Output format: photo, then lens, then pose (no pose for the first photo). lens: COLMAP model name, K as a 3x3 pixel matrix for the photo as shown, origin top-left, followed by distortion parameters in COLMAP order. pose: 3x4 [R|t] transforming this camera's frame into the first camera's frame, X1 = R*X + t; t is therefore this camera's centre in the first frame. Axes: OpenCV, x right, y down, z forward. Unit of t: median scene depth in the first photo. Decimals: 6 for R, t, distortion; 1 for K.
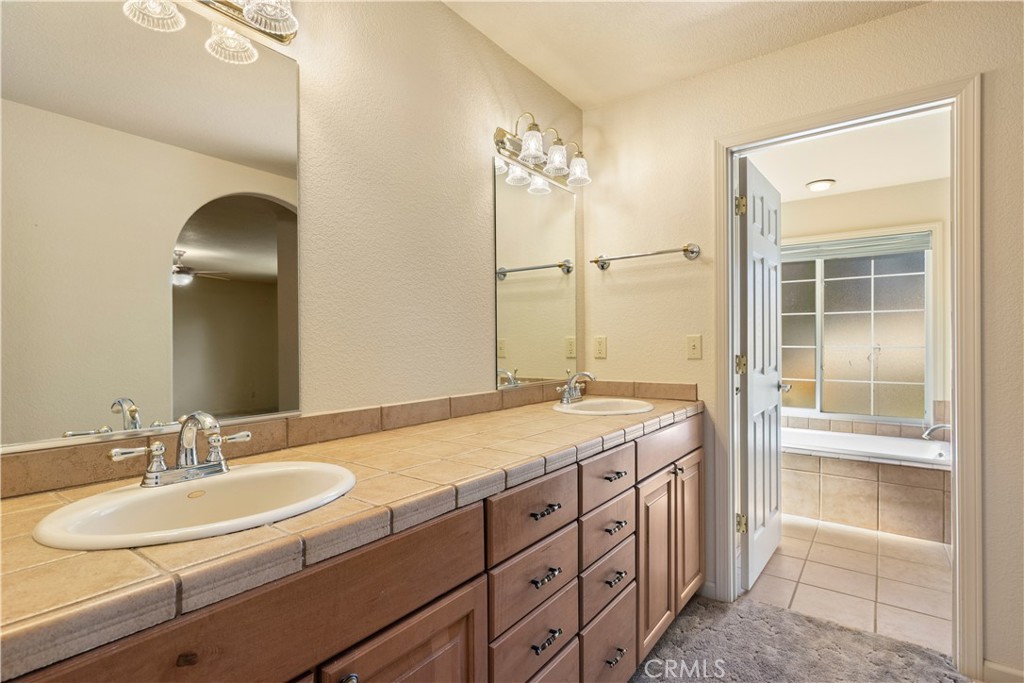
lens RADIAL K [[488.8, 0, 507.6], [0, 488.8, 341.1], [0, 0, 1]] dist [0.005866, 0.000625]
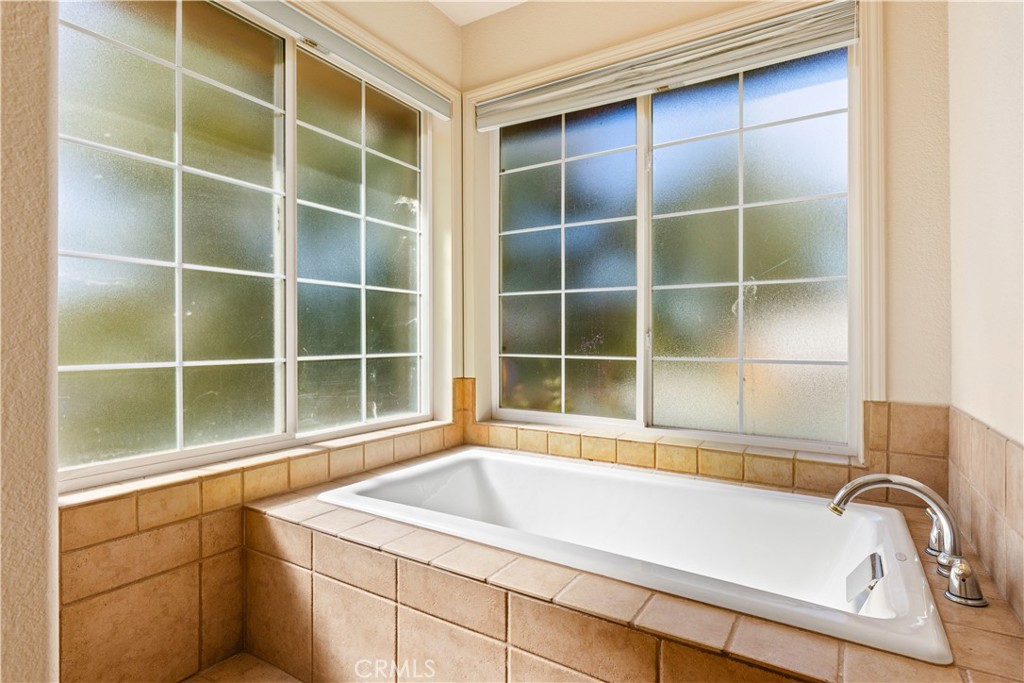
lens RADIAL K [[519.3, 0, 512.9], [0, 519.3, 337.2], [0, 0, 1]] dist [0.002875, -0.000267]
pose [[0.995072, 0.010101, 0.098635, 0.510077], [-0.009587, 0.999938, -0.005682, 0.069459], [-0.098686, 0.004709, 0.995107, 0.571154]]
